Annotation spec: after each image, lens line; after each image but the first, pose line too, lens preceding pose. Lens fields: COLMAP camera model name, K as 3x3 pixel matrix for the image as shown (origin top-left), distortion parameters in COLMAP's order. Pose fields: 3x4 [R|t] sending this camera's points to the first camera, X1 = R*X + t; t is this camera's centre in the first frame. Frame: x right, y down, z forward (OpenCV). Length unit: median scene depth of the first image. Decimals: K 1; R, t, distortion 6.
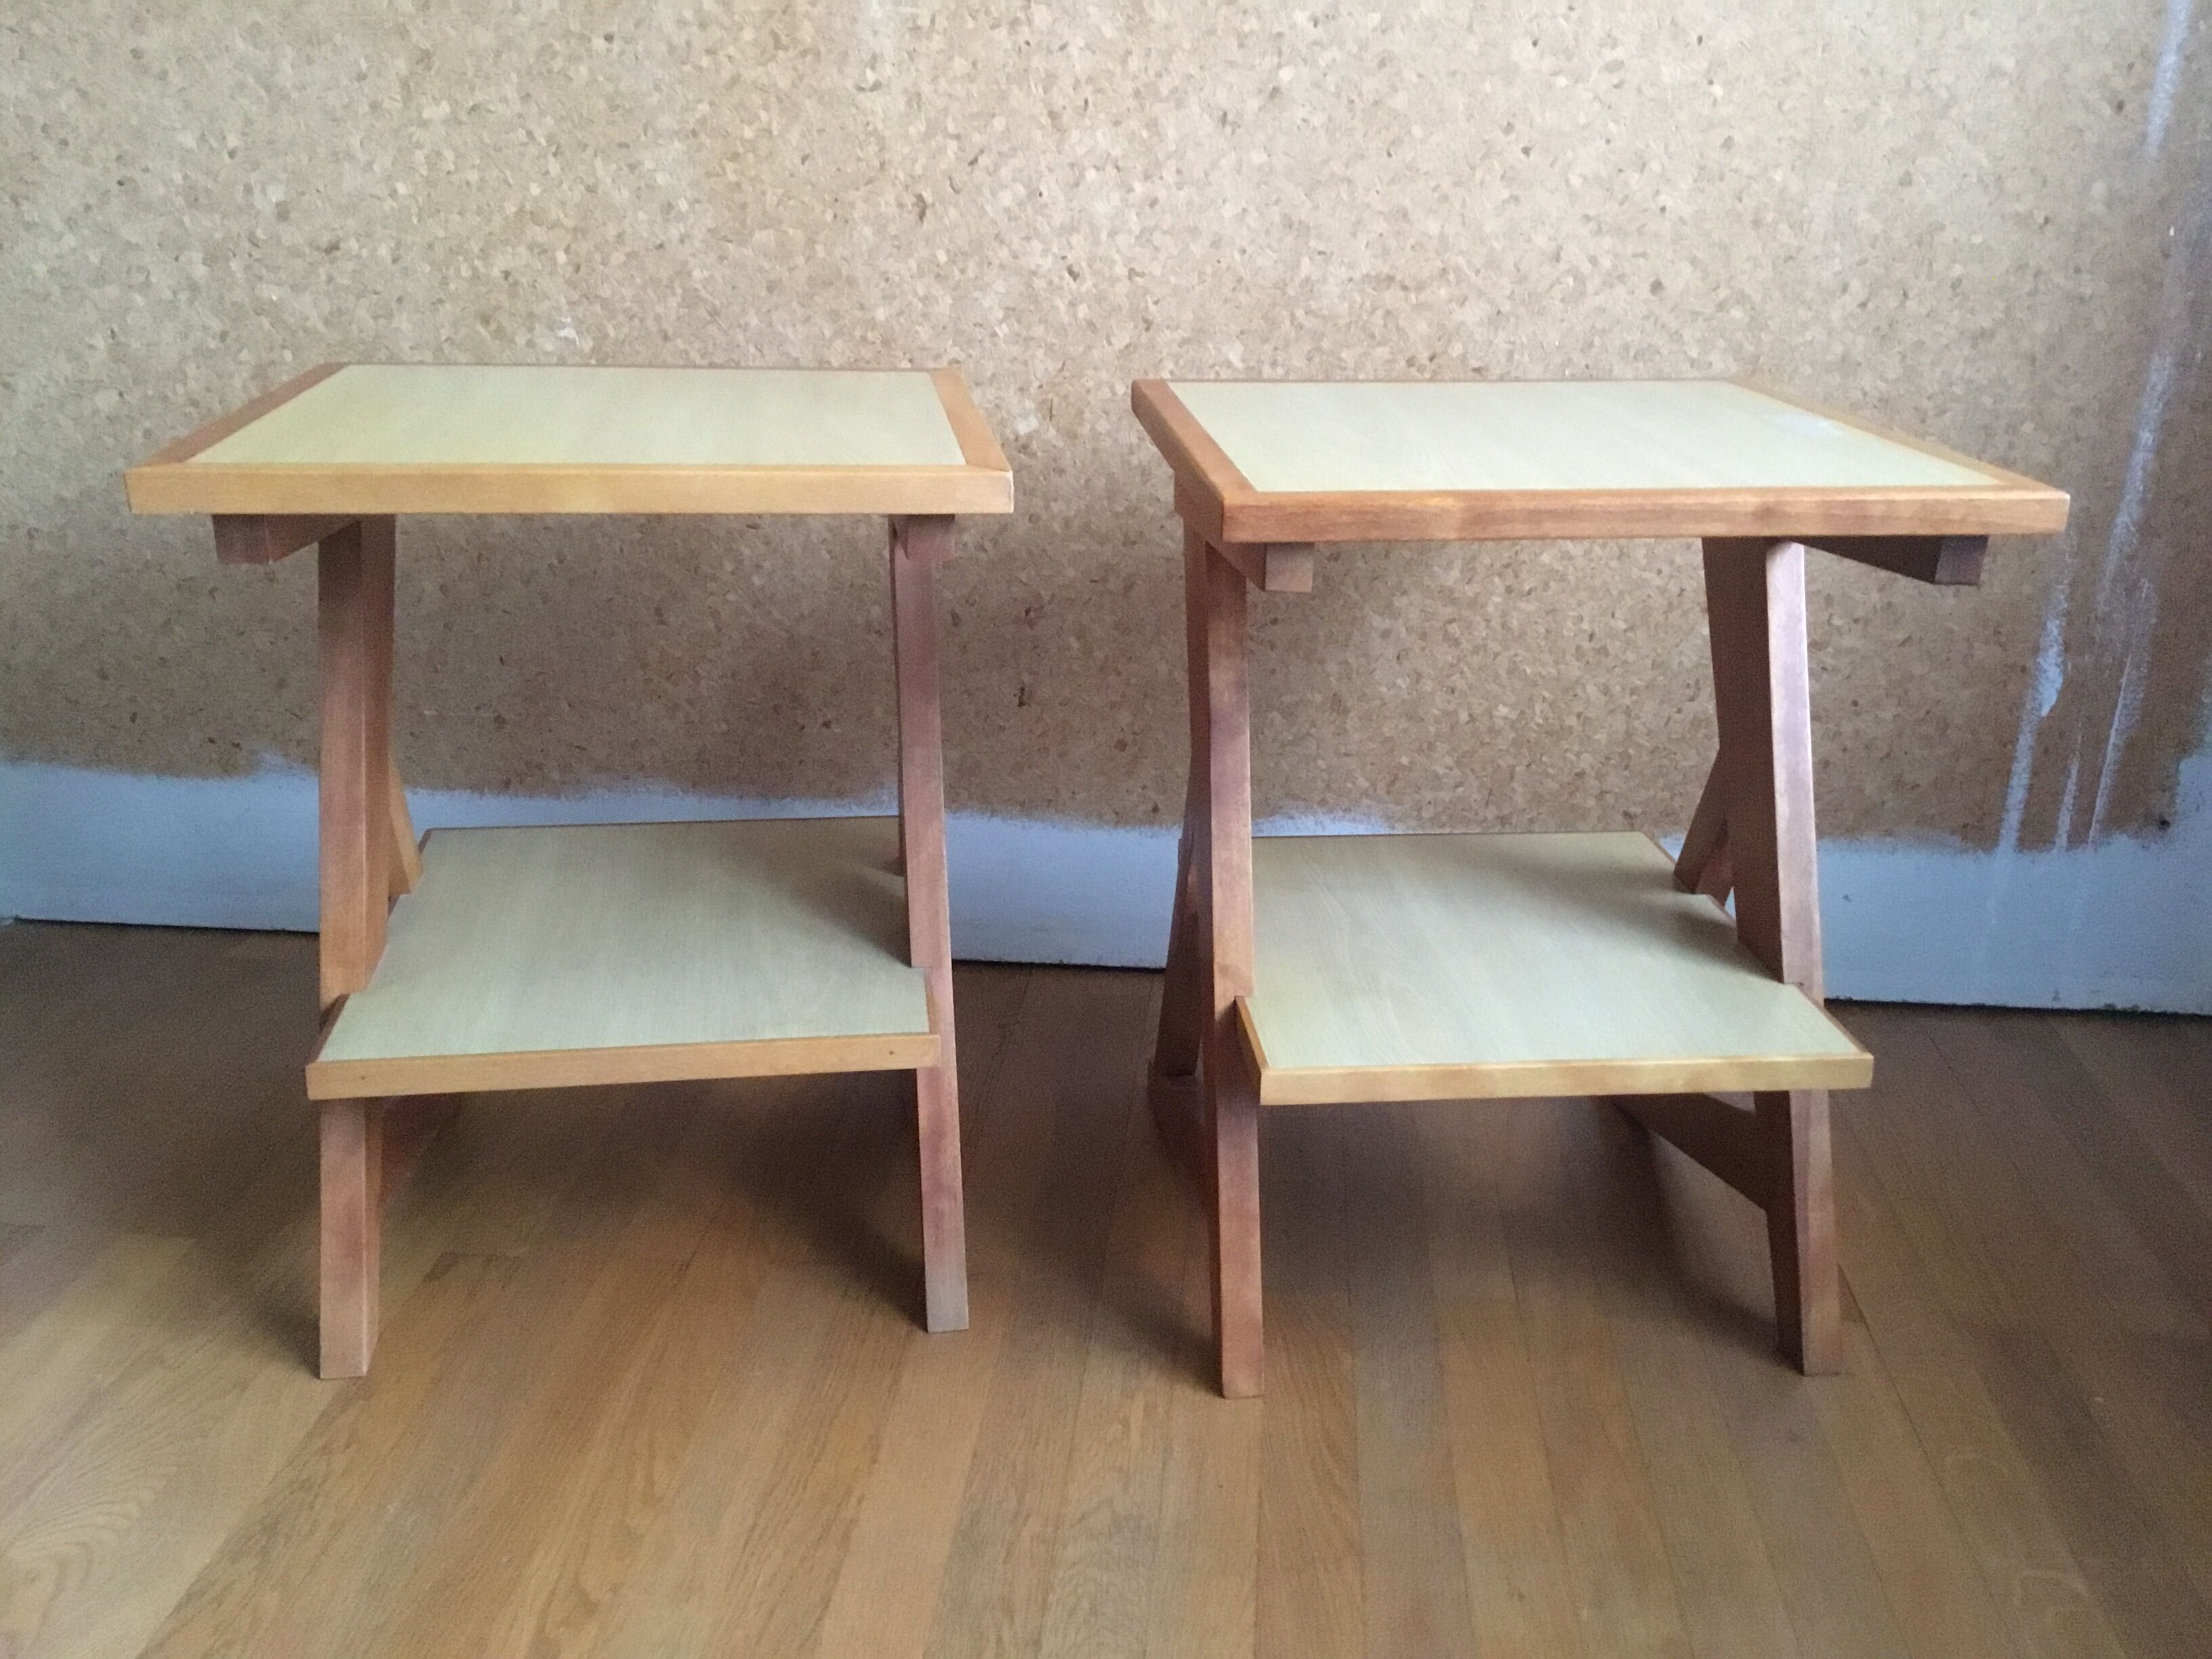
lens RADIAL K [[2007.5, 0, 1134.5], [0, 2007.5, 853.8], [0, 0, 1]] dist [0.080419, -0.151844]
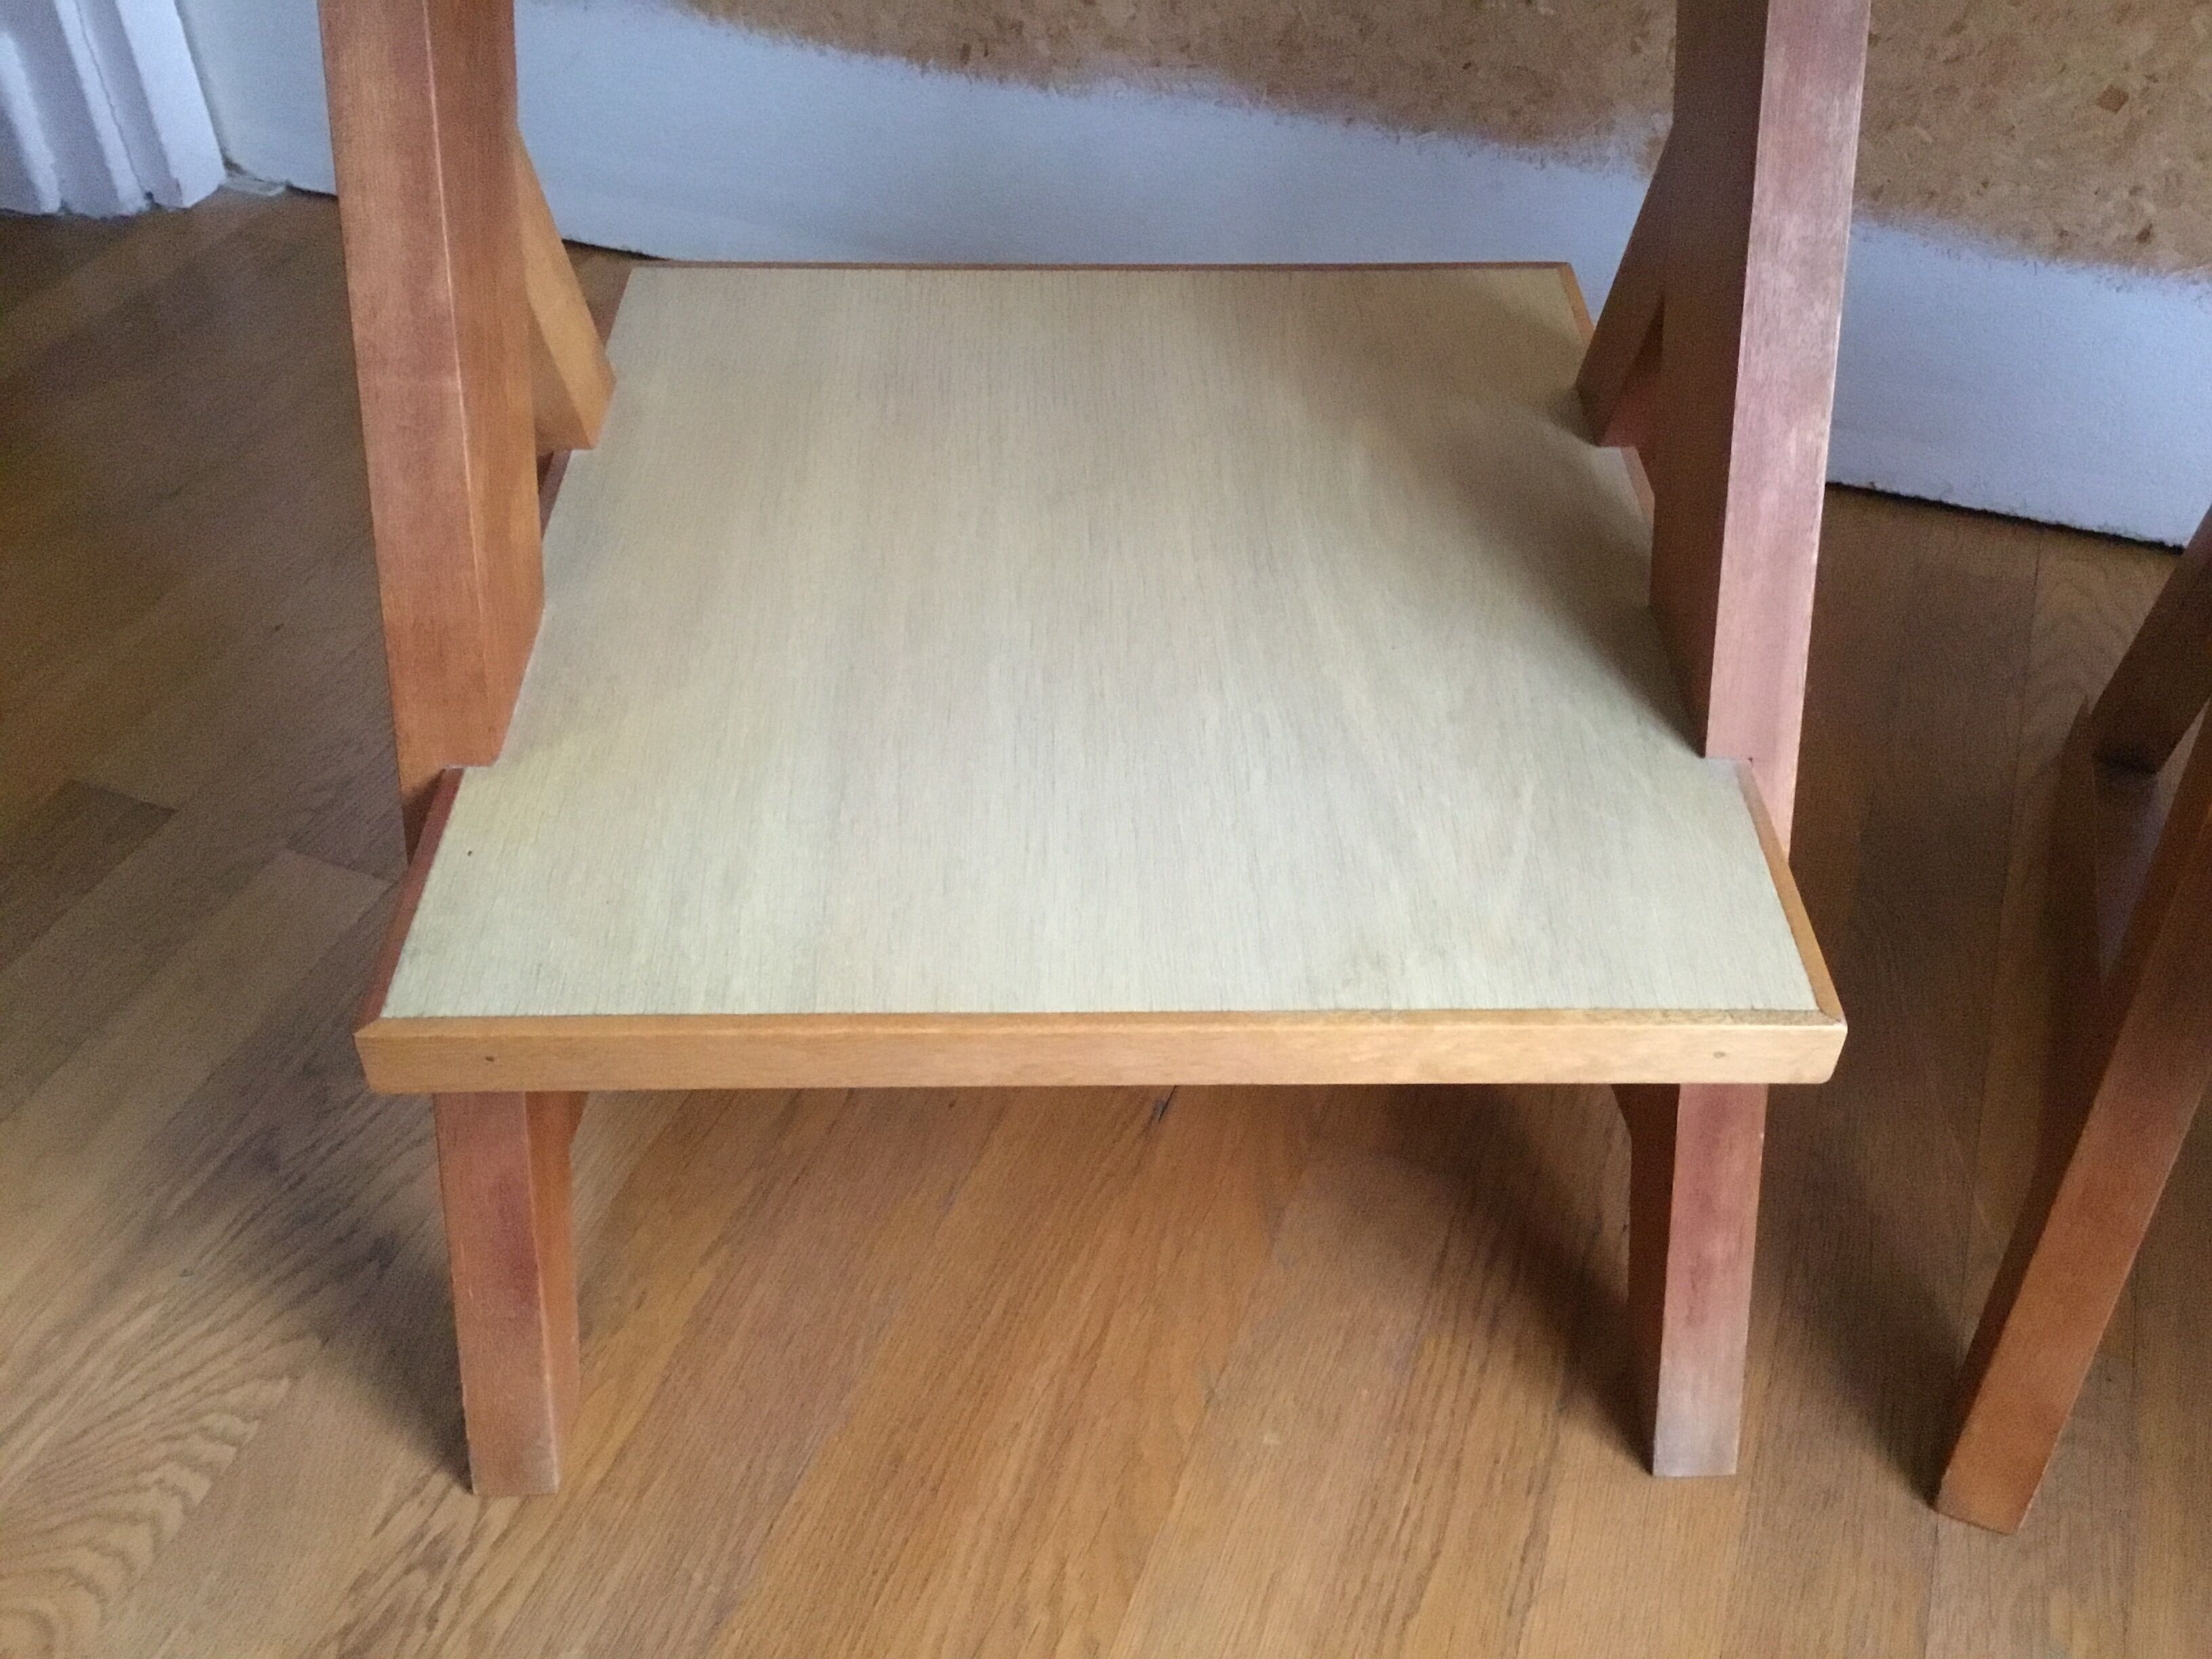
lens RADIAL K [[2007.5, 0, 1131.1], [0, 2007.5, 849.2], [0, 0, 1]] dist [0.080419, -0.151844]
pose [[0.959056, 0.182790, -0.216332, -0.105390], [-0.087701, 0.917968, 0.386837, -0.060447], [0.269296, -0.352025, 0.896414, 0.449150]]
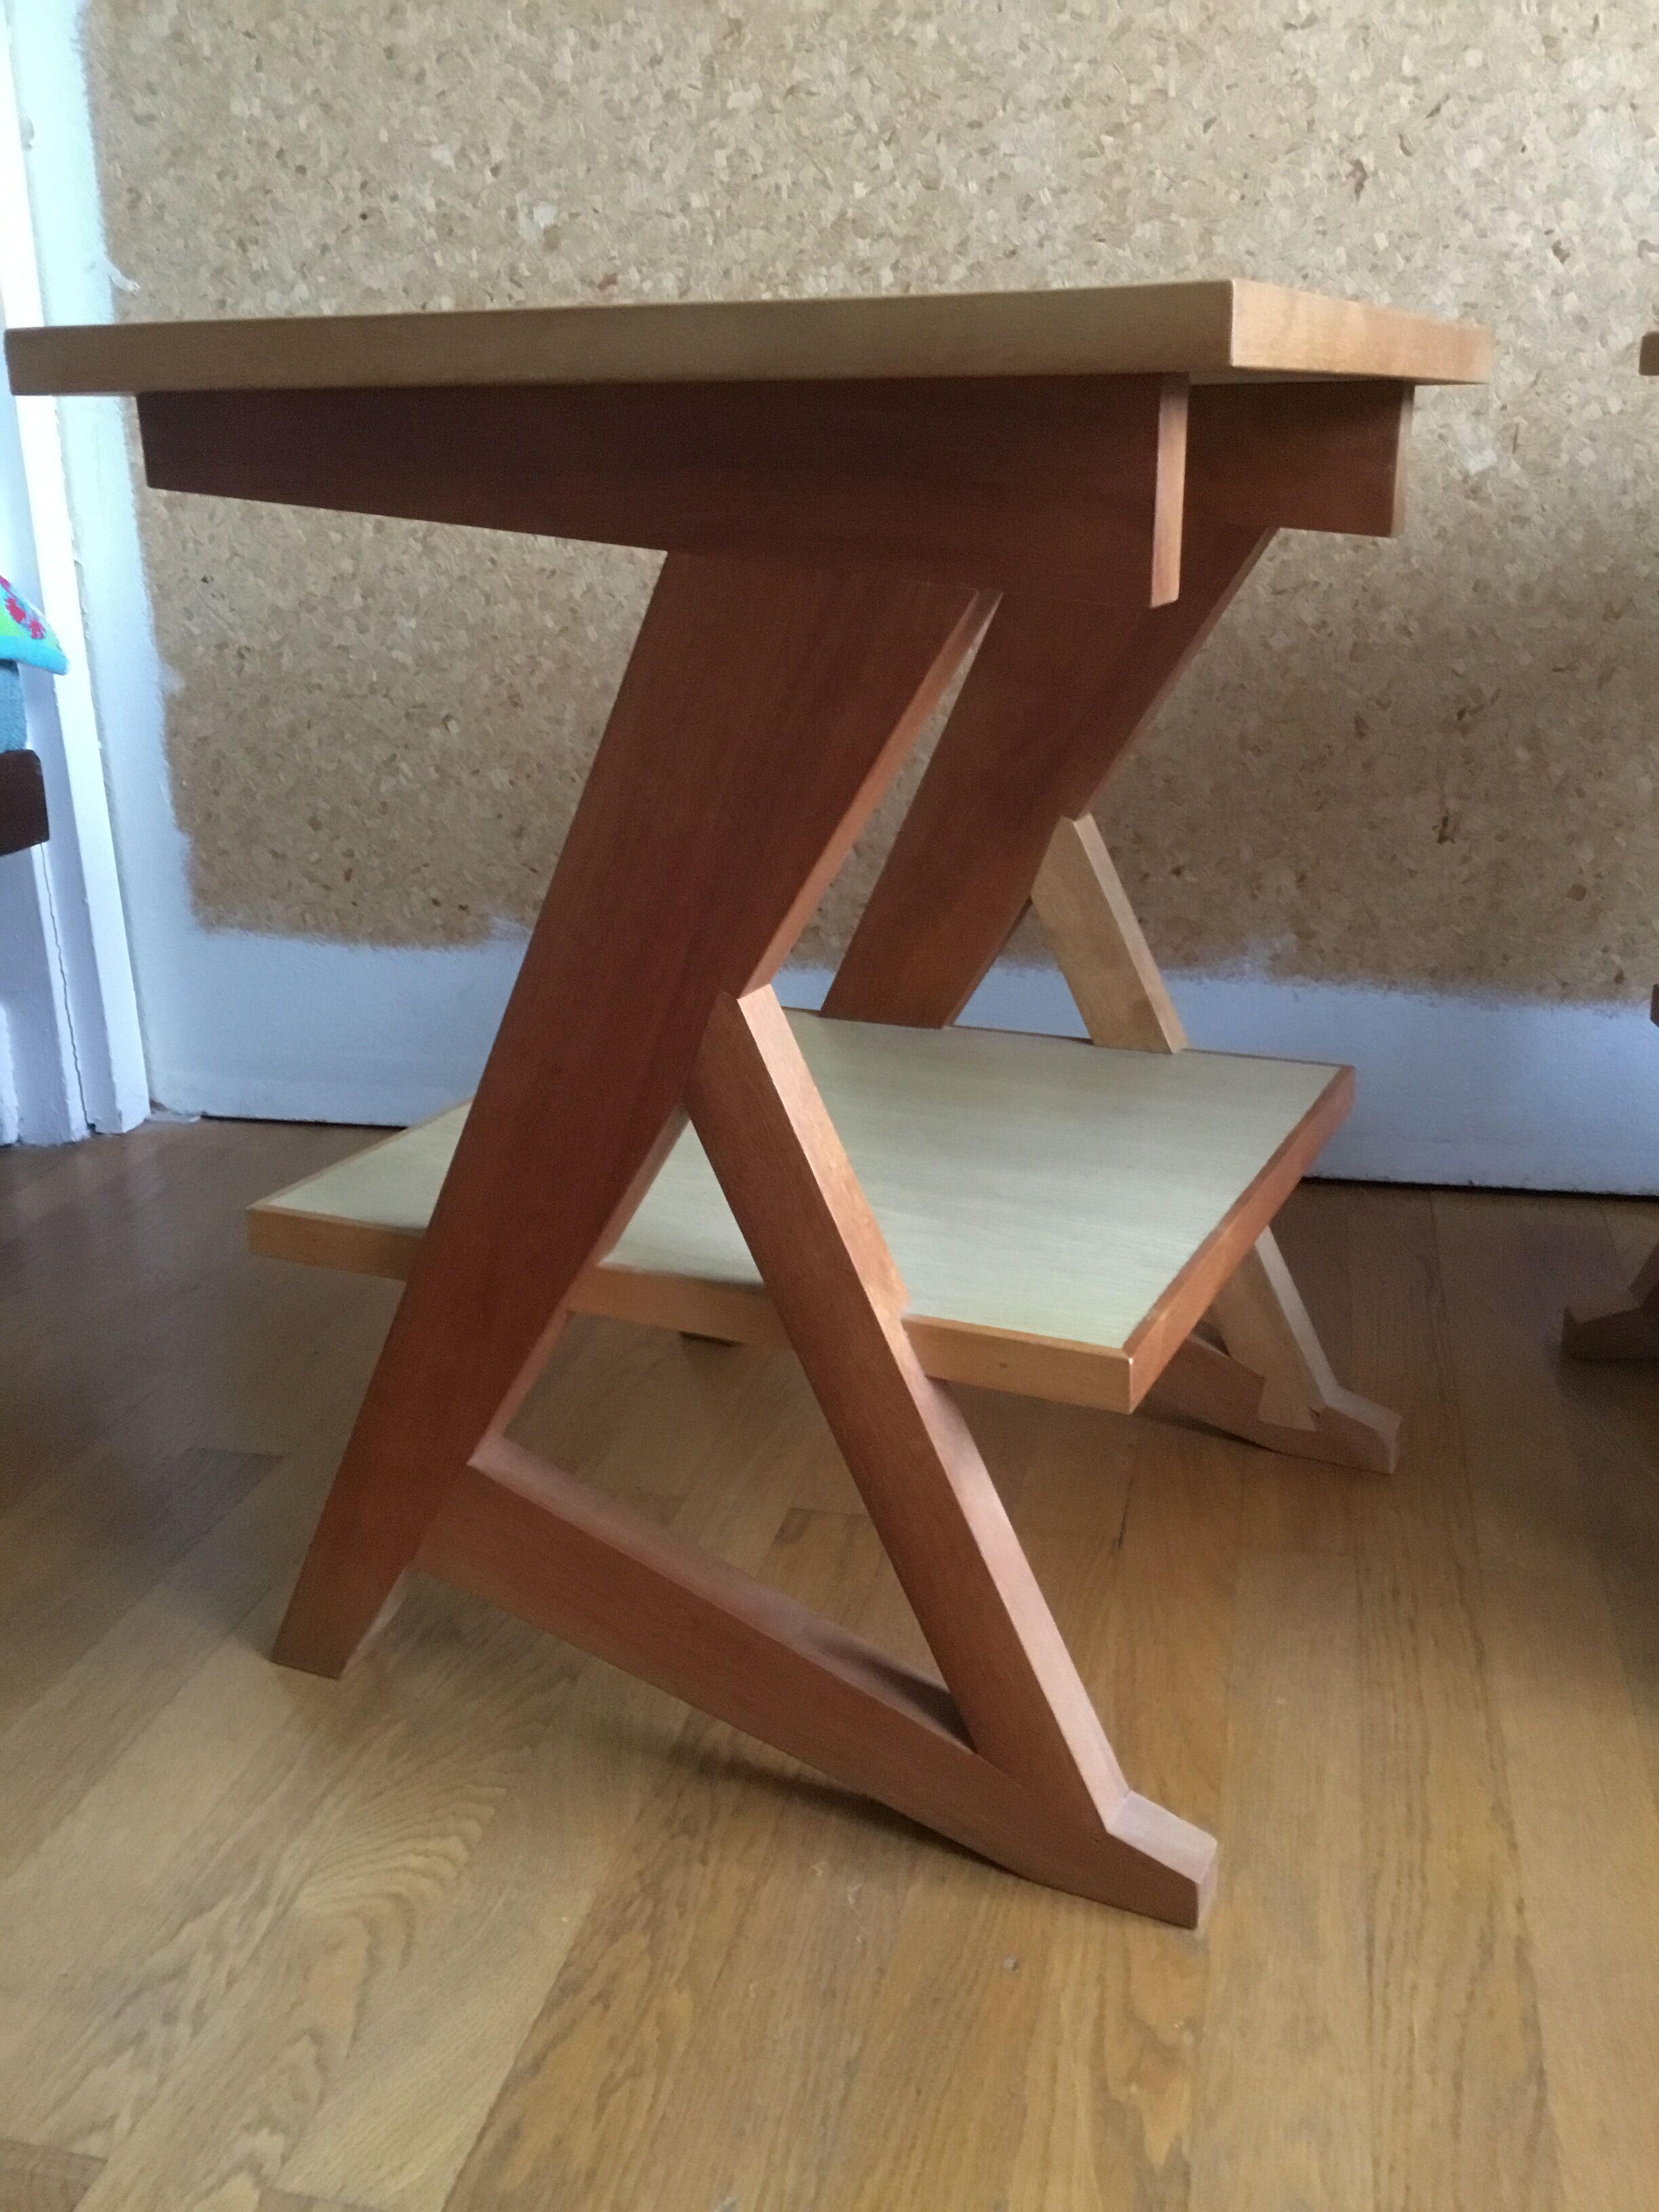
lens RADIAL K [[2007.5, 0, 831.5], [0, 2007.5, 1095.8], [0, 0, 1]] dist [0.080419, -0.151844]
pose [[0.988611, 0.009432, -0.150195, -0.182795], [-0.015599, 0.999080, -0.039936, 0.062522], [0.149681, 0.041824, 0.987849, 0.220482]]
